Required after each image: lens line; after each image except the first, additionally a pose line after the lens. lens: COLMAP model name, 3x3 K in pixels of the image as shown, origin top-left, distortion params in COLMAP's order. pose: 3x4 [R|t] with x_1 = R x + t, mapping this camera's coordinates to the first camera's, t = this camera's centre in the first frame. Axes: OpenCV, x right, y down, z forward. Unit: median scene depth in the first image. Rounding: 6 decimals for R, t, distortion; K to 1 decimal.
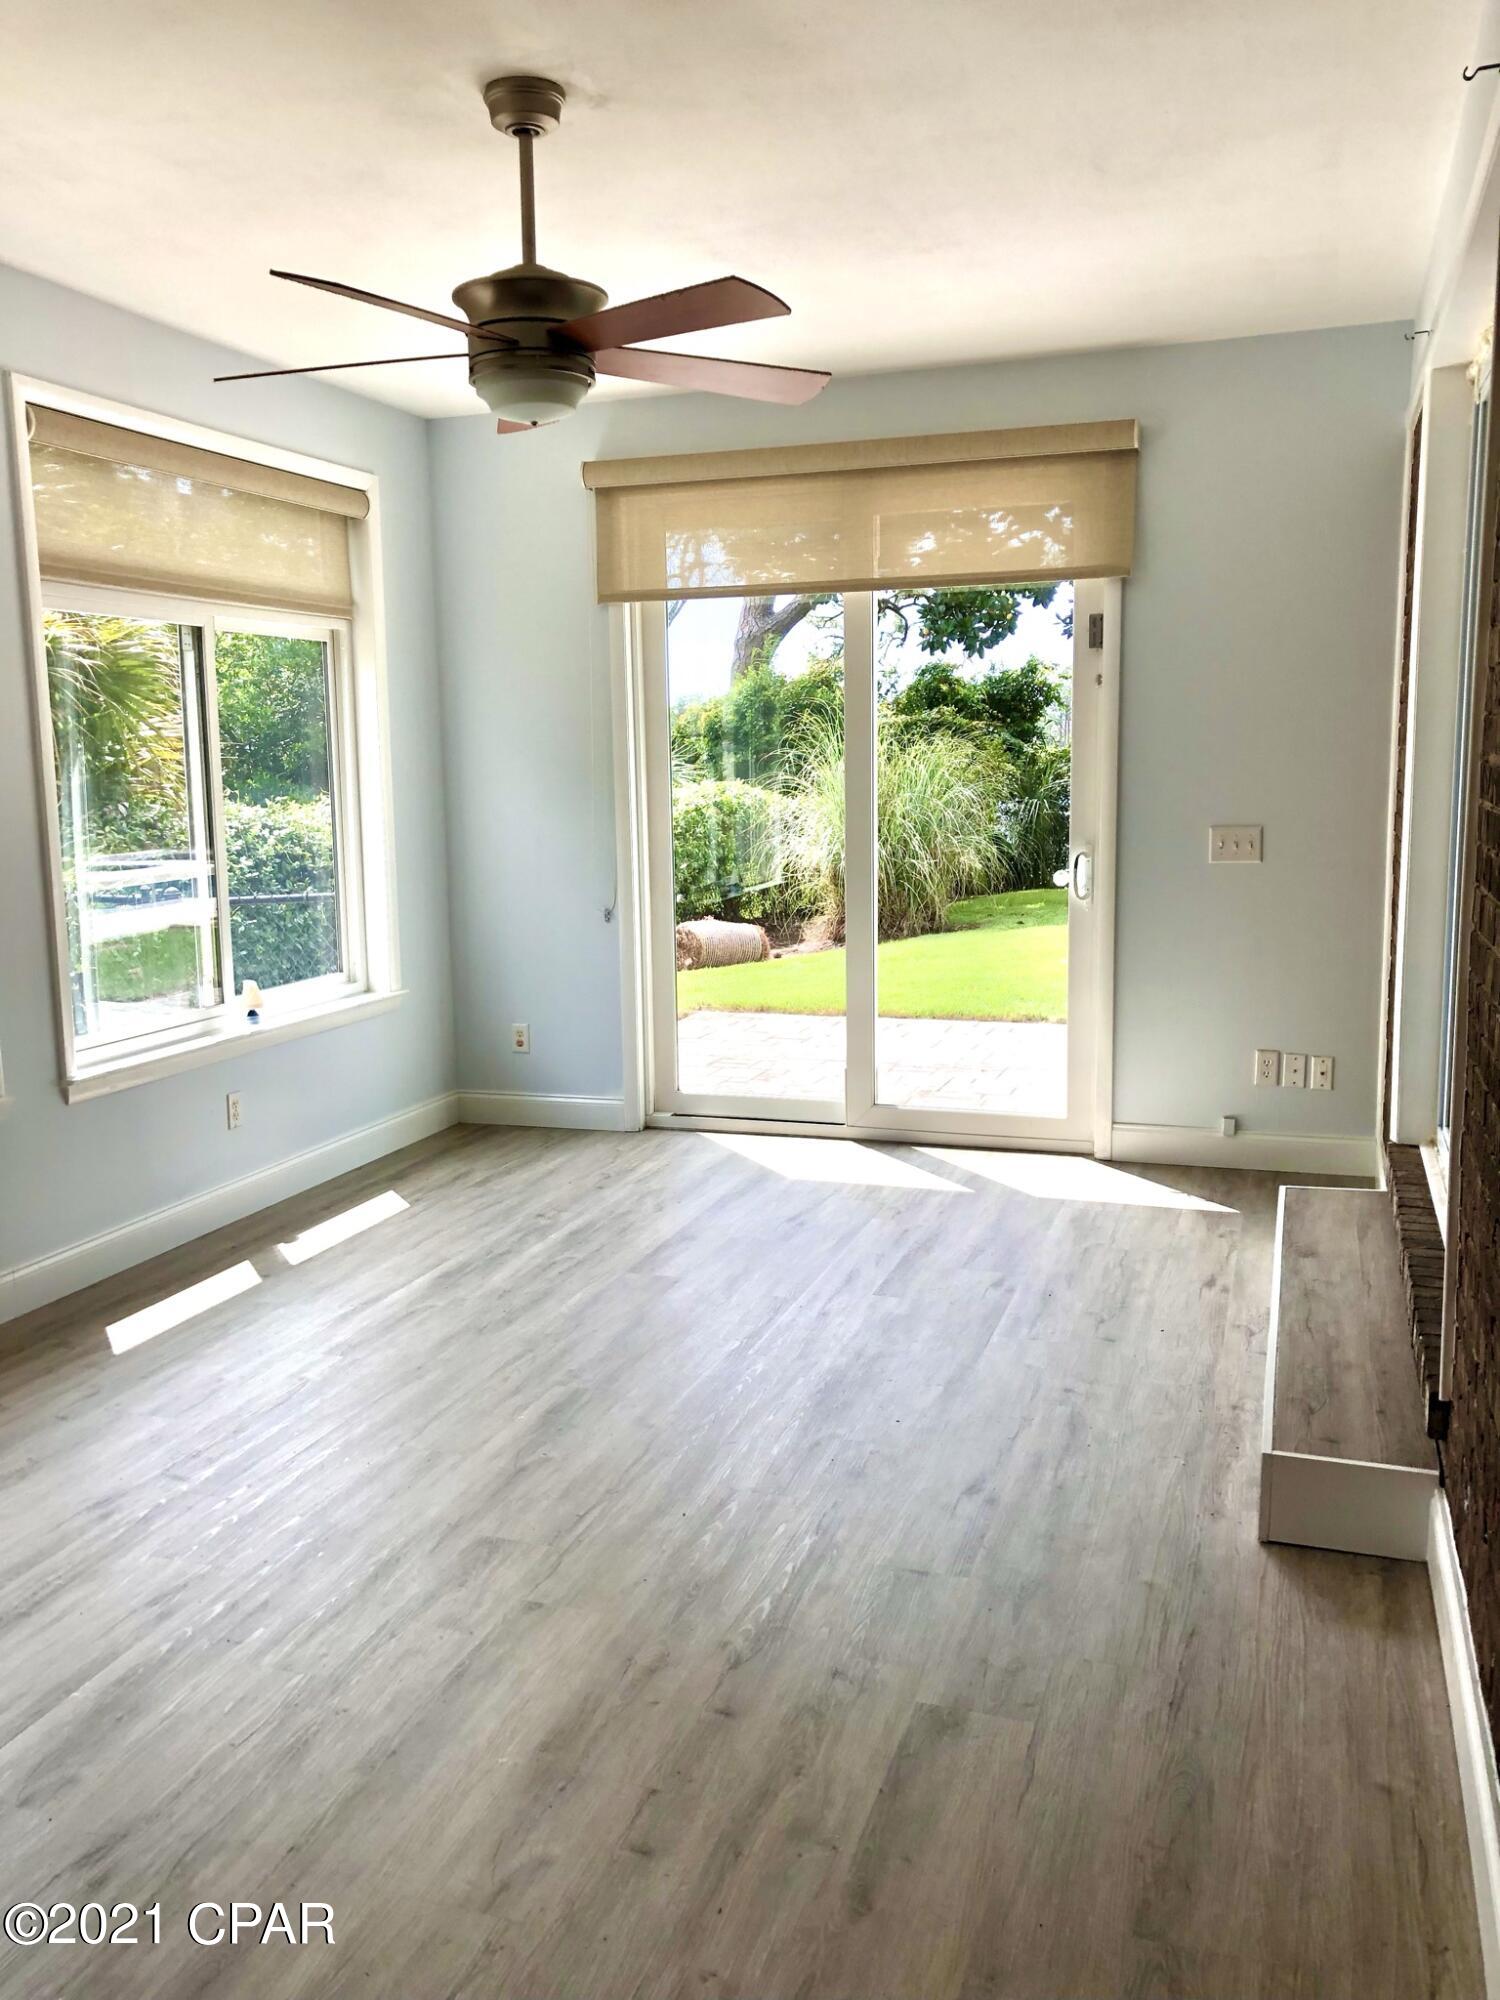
lens RADIAL K [[1646.6, 0, 748.7], [0, 1646.6, 995.6], [0, 0, 1]] dist [0.008902, 0.004154]
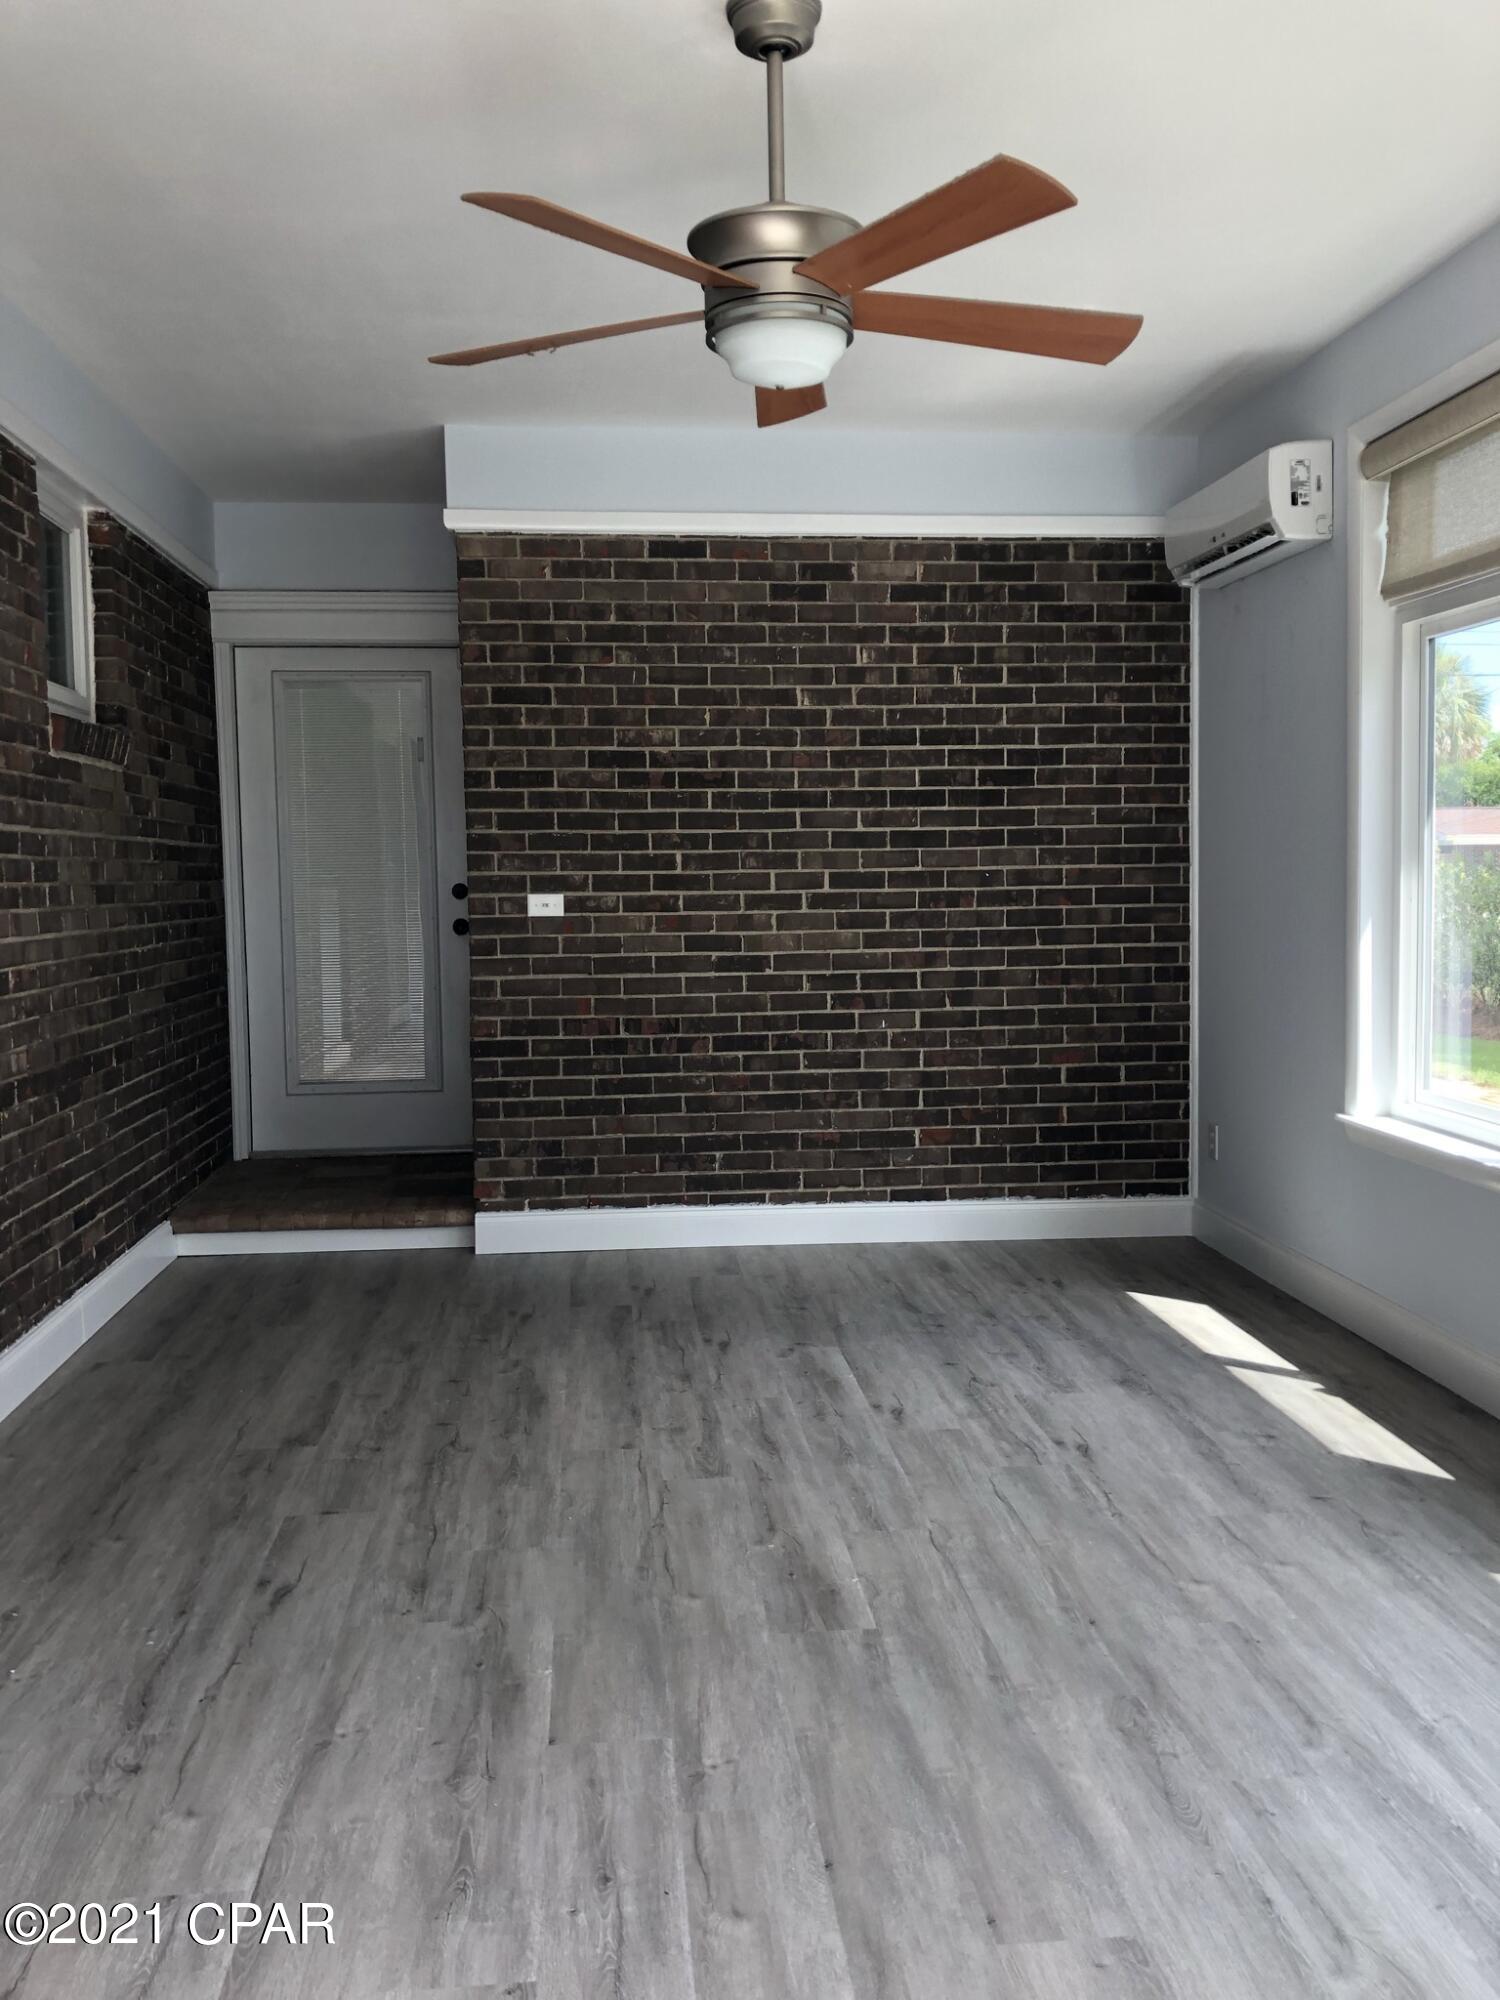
lens RADIAL K [[1646.6, 0, 750.5], [0, 1646.6, 996.9], [0, 0, 1]] dist [0.008902, 0.004154]
pose [[-0.910364, 0.059069, -0.409571, 0.243624], [-0.034120, 0.975675, 0.216553, -0.216507], [0.412399, 0.211116, -0.886204, 1.761533]]
